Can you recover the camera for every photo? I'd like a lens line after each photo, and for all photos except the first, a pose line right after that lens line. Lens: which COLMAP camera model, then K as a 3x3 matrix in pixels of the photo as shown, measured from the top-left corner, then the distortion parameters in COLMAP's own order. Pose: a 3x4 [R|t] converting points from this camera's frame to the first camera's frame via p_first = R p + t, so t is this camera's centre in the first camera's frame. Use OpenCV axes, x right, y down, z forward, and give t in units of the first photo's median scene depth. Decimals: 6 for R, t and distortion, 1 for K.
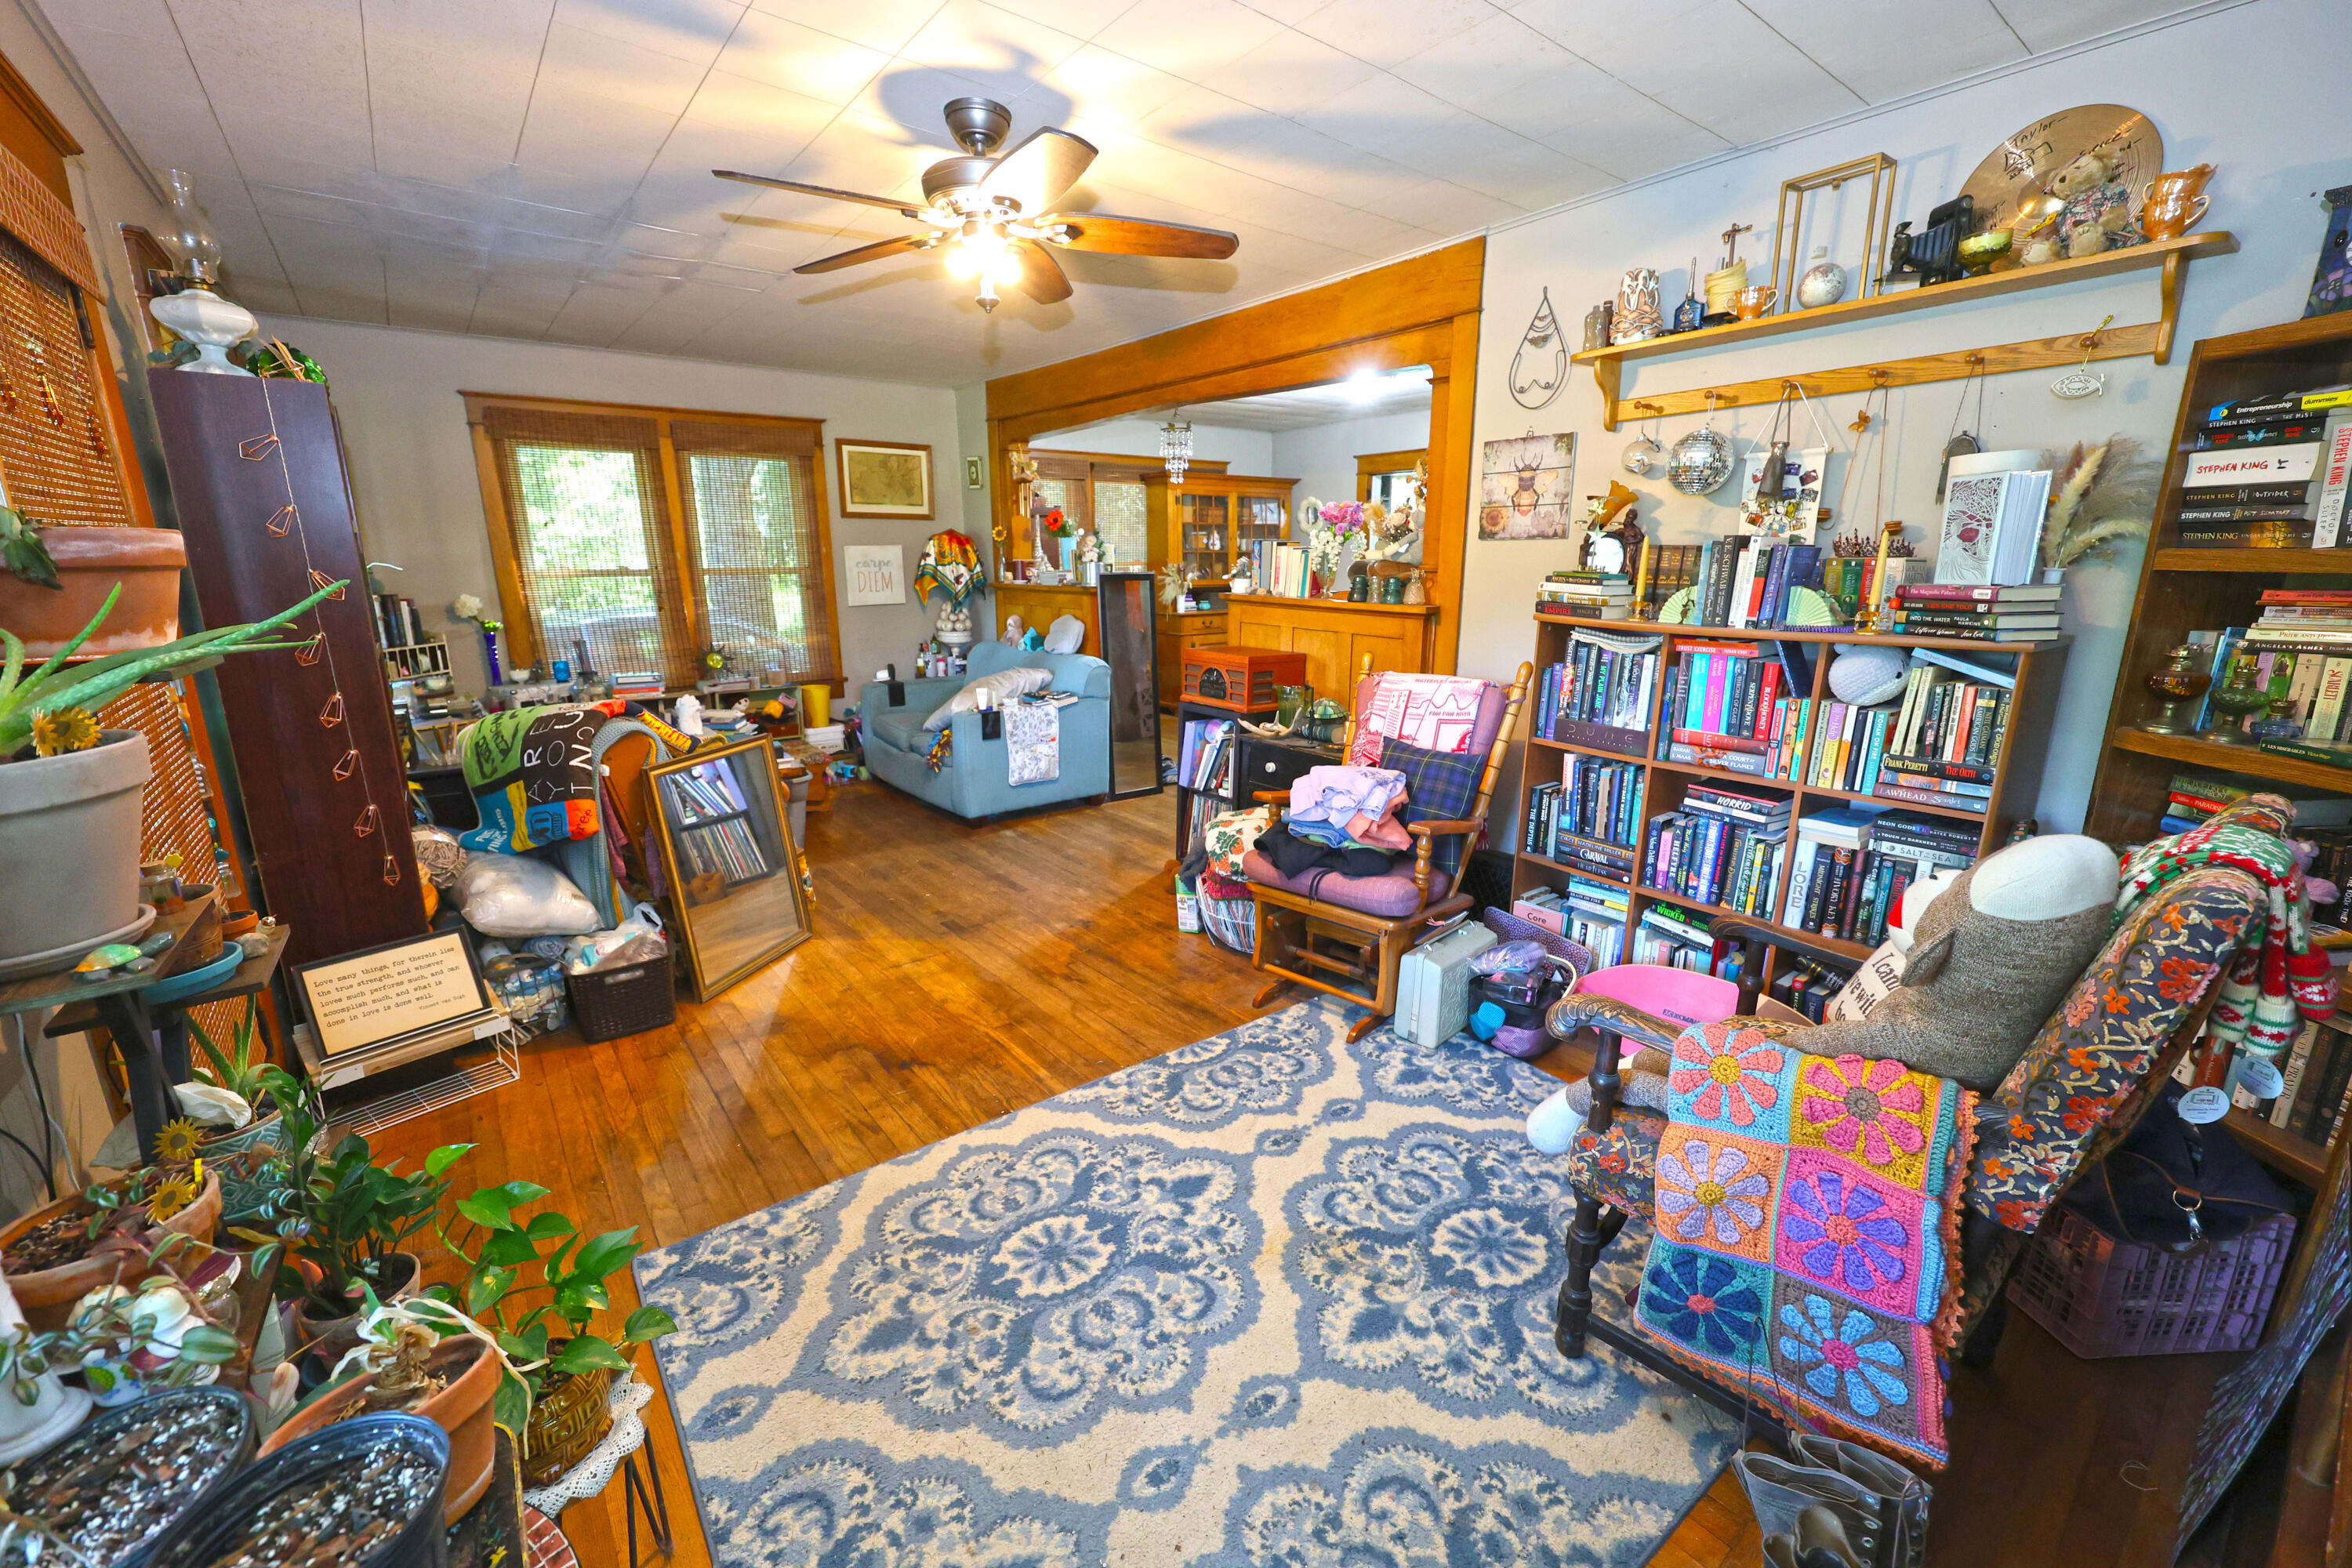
lens RADIAL K [[943.1, 0, 1172.8], [0, 943.1, 782.0], [0, 0, 1]] dist [0.000314, 0.000001]
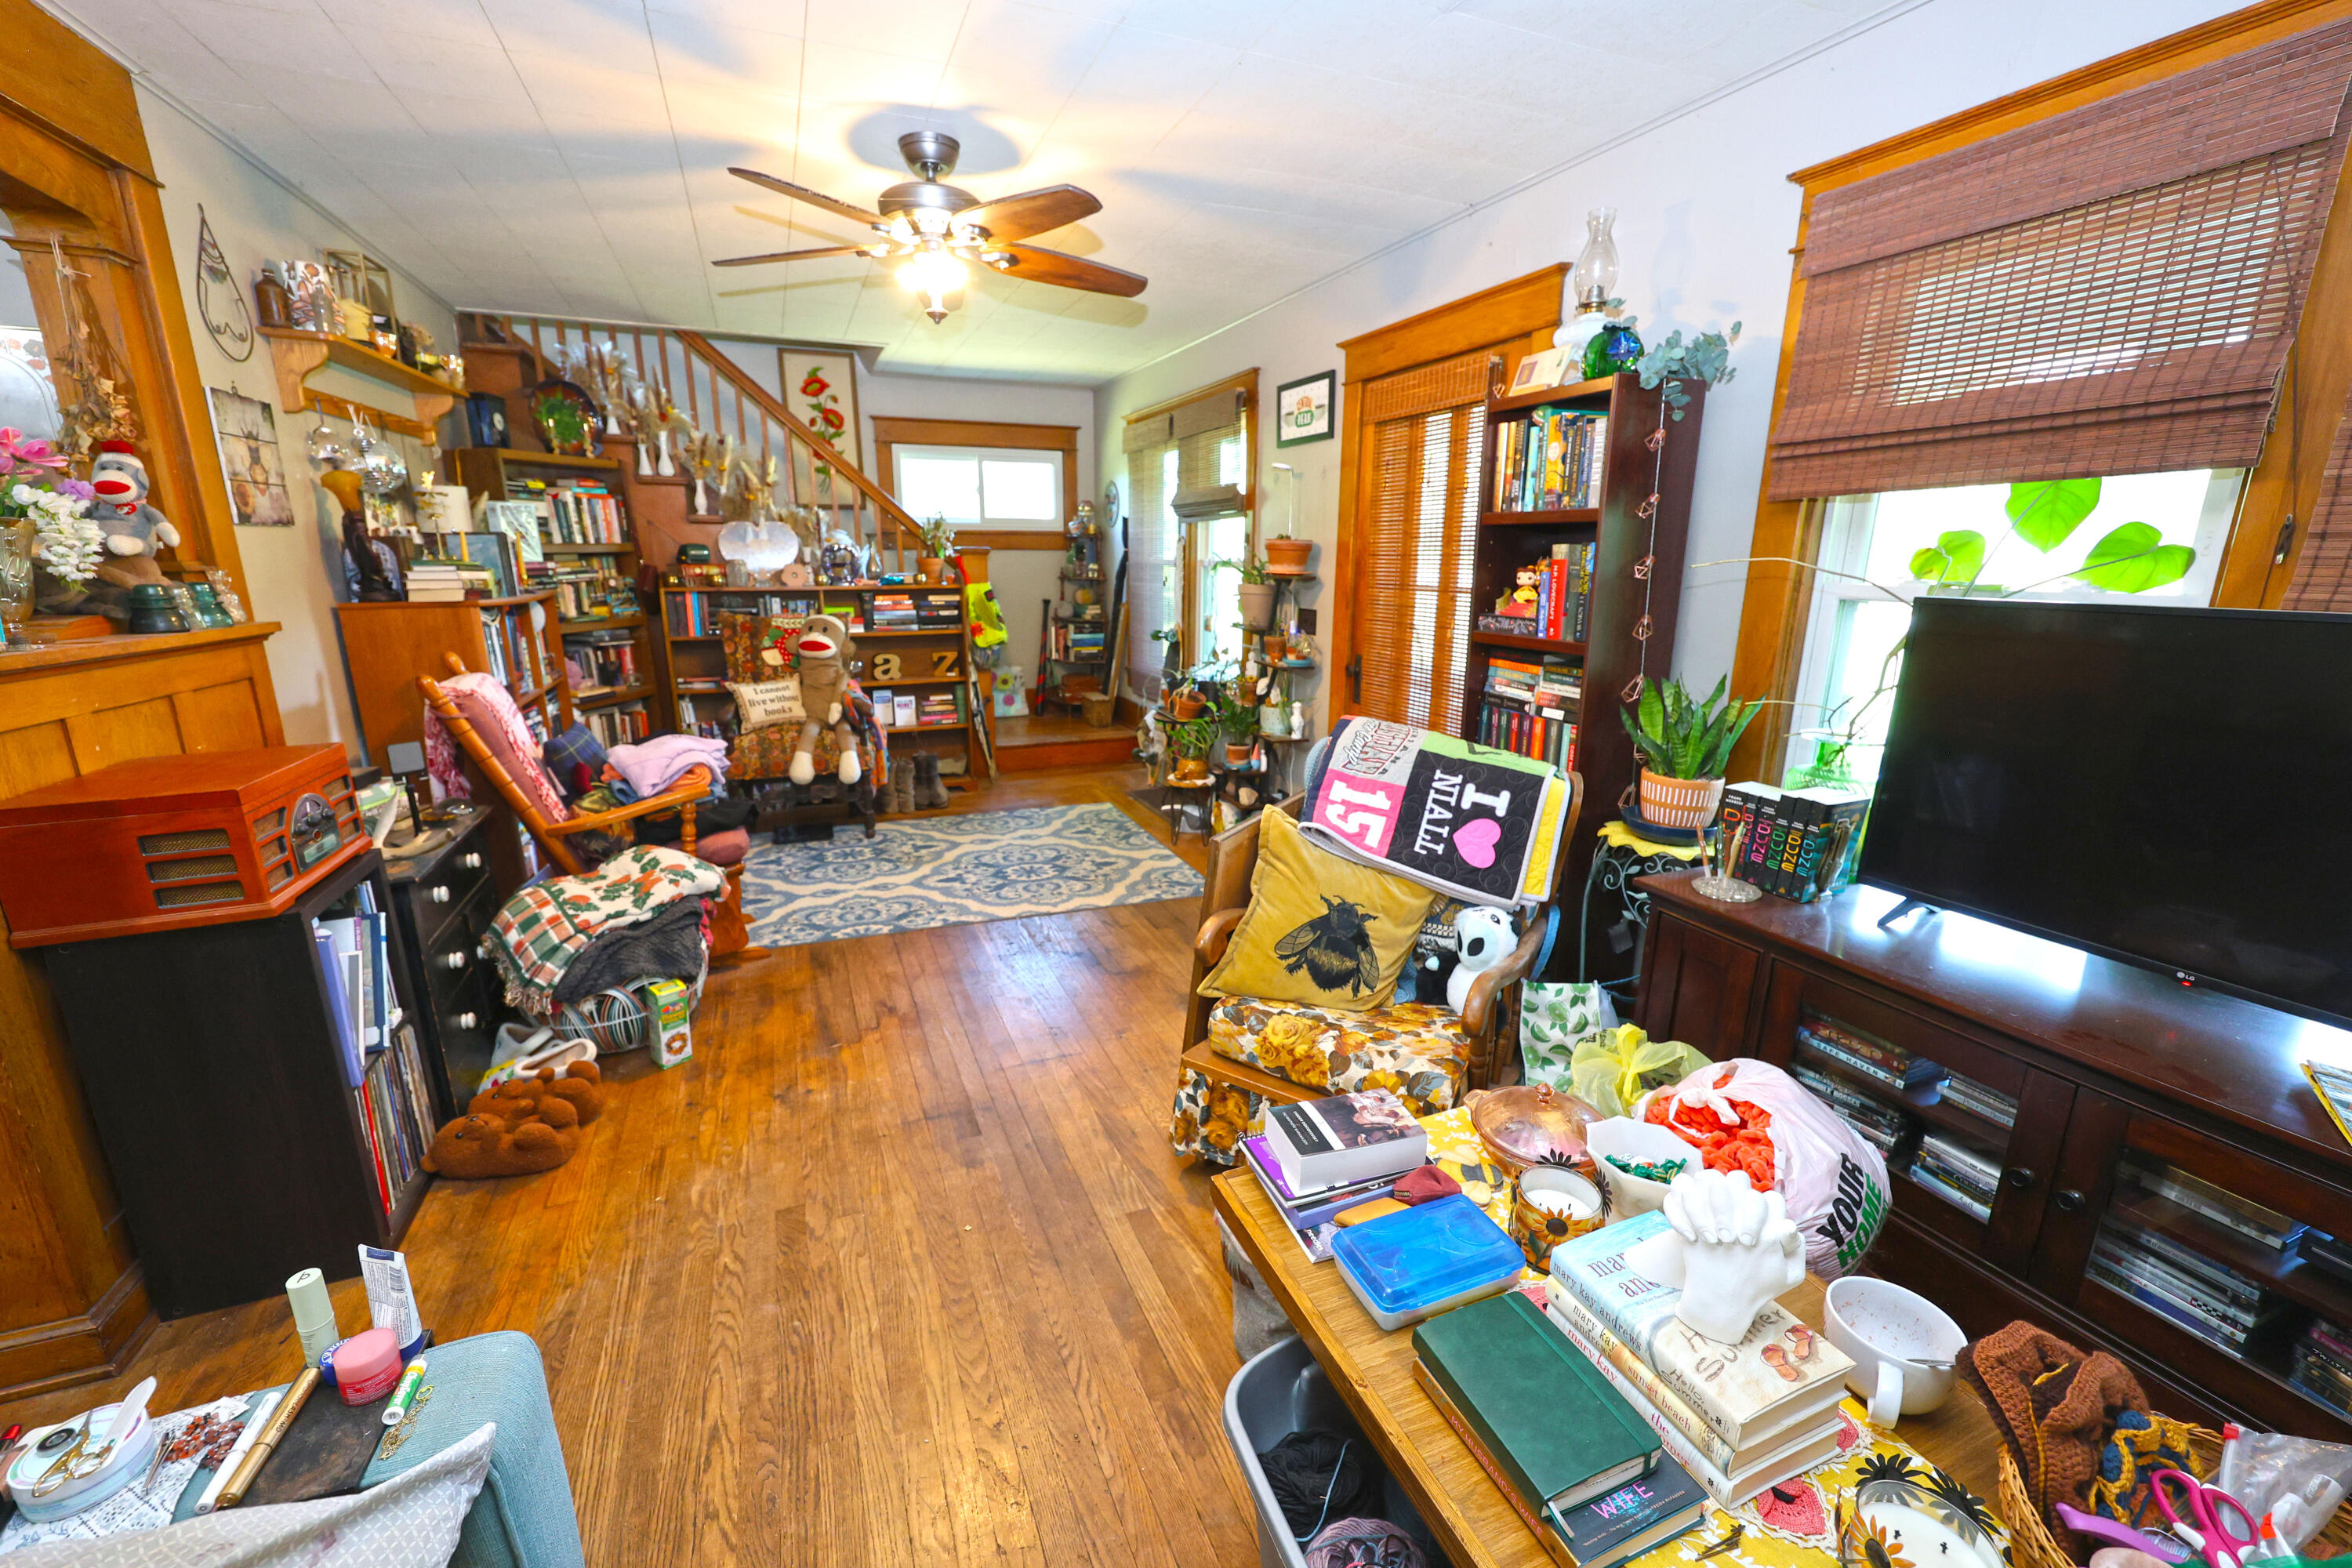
lens RADIAL K [[943.1, 0, 1173.1], [0, 943.1, 785.1], [0, 0, 1]] dist [0.000314, 0.000001]
pose [[-0.963766, -0.066623, 0.258295, -0.871949], [0.061208, 0.887239, 0.457231, -0.566512], [-0.259632, 0.456474, -0.851013, 2.359564]]
